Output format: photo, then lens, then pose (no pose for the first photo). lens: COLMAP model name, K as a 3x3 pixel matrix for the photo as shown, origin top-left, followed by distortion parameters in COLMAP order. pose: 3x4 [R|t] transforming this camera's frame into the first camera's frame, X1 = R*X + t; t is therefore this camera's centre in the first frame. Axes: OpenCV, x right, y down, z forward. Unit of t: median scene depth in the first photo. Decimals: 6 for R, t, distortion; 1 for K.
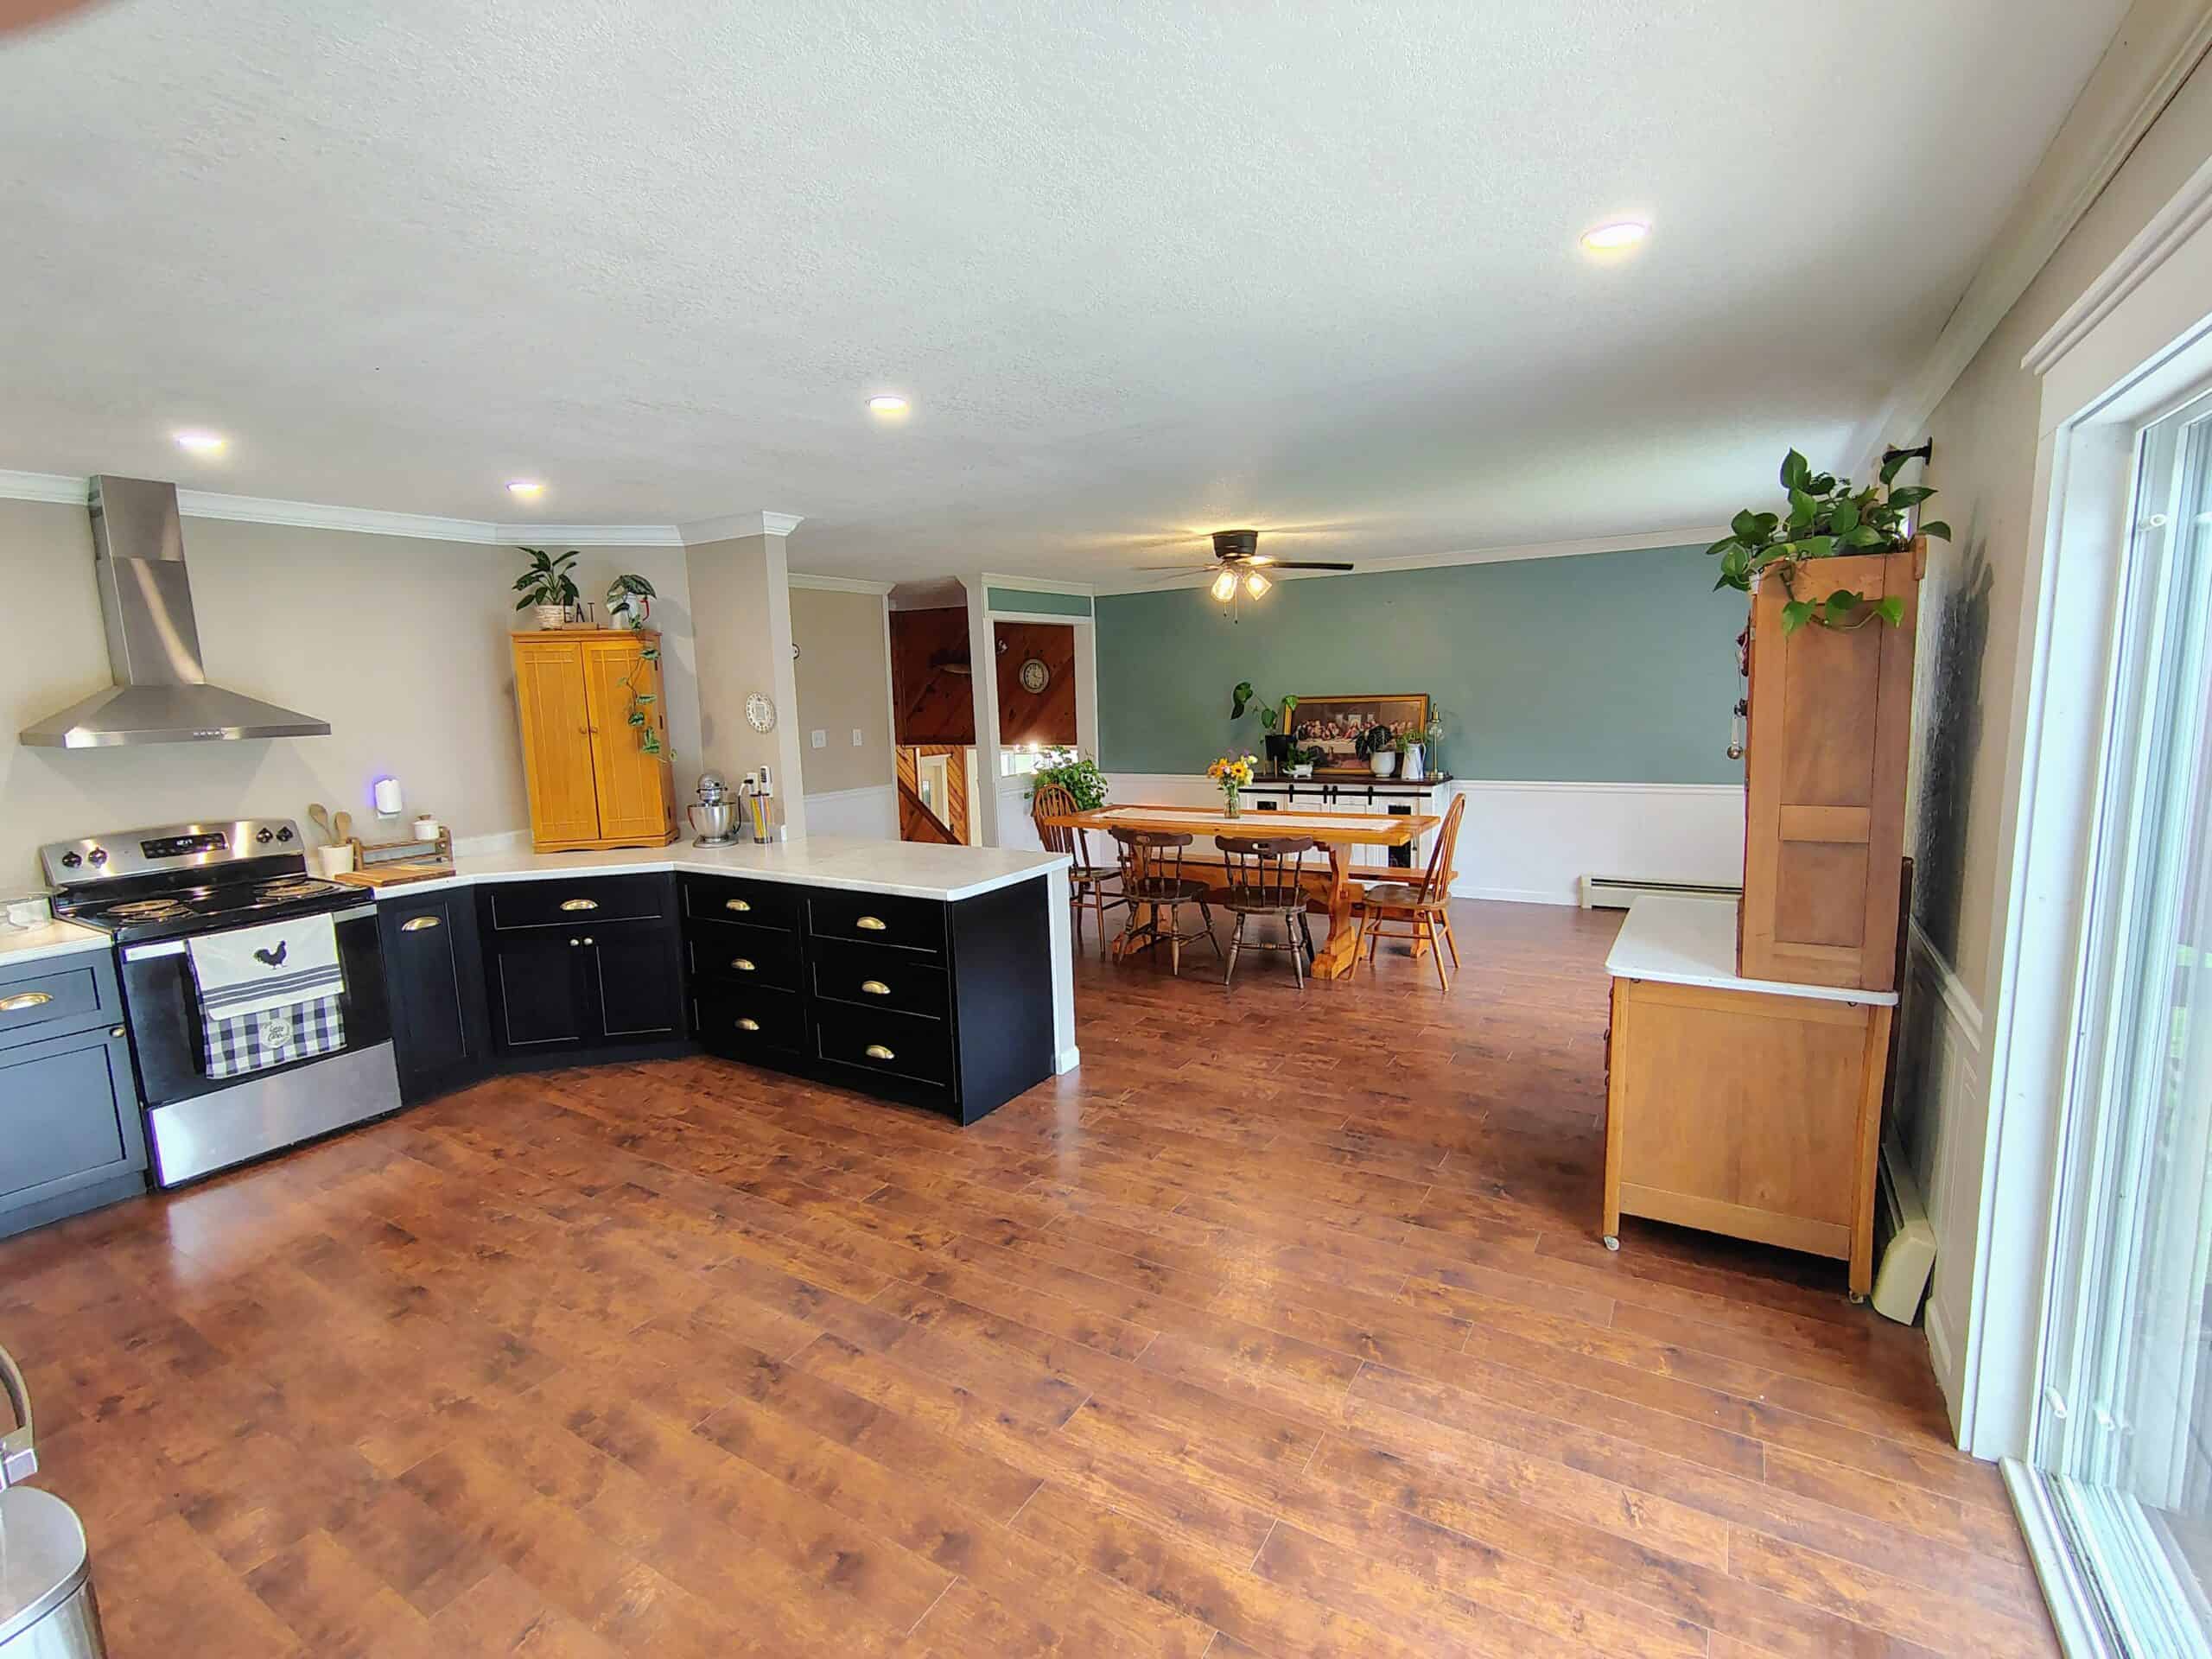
lens RADIAL K [[1033.9, 0, 1109.4], [0, 1033.9, 833.5], [0, 0, 1]] dist [-0.023779, 0.012860]
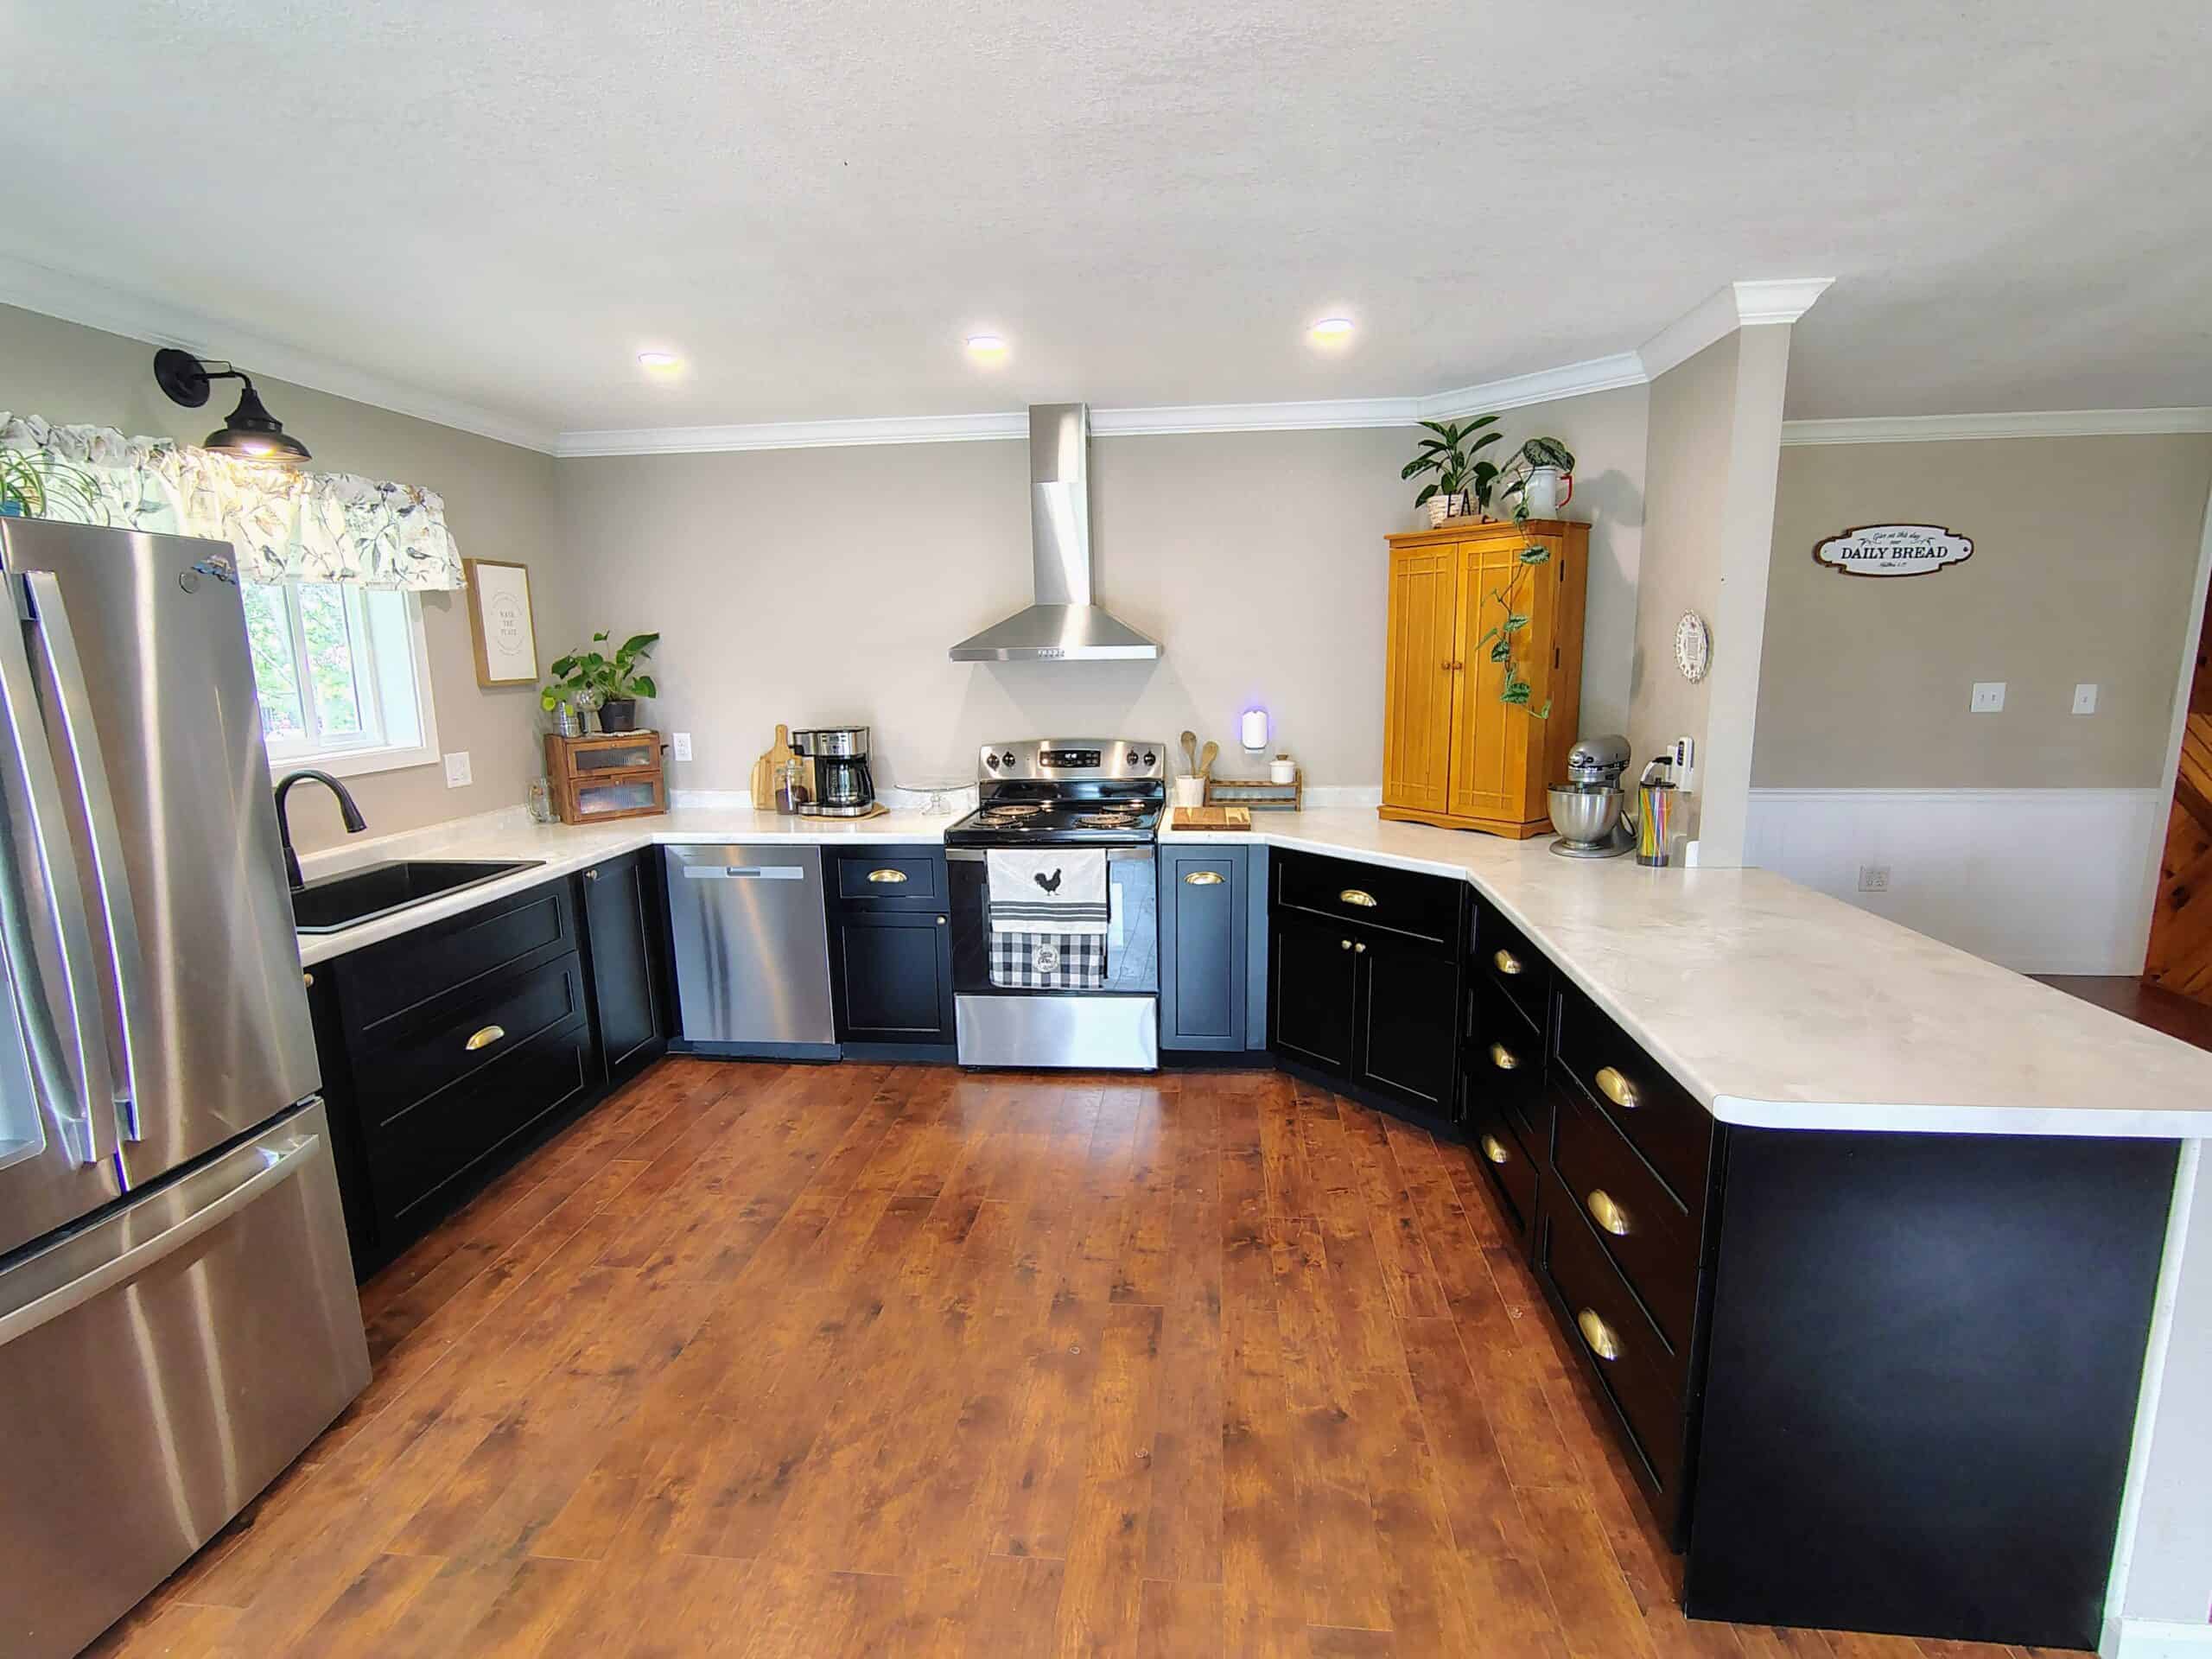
lens RADIAL K [[1033.9, 0, 1109.4], [0, 1033.9, 833.5], [0, 0, 1]] dist [-0.023779, 0.012860]
pose [[0.428619, 0.182264, -0.884910, 0.073135], [-0.123505, 0.982066, 0.142454, -0.068139], [0.895004, 0.048233, 0.443443, 0.550470]]
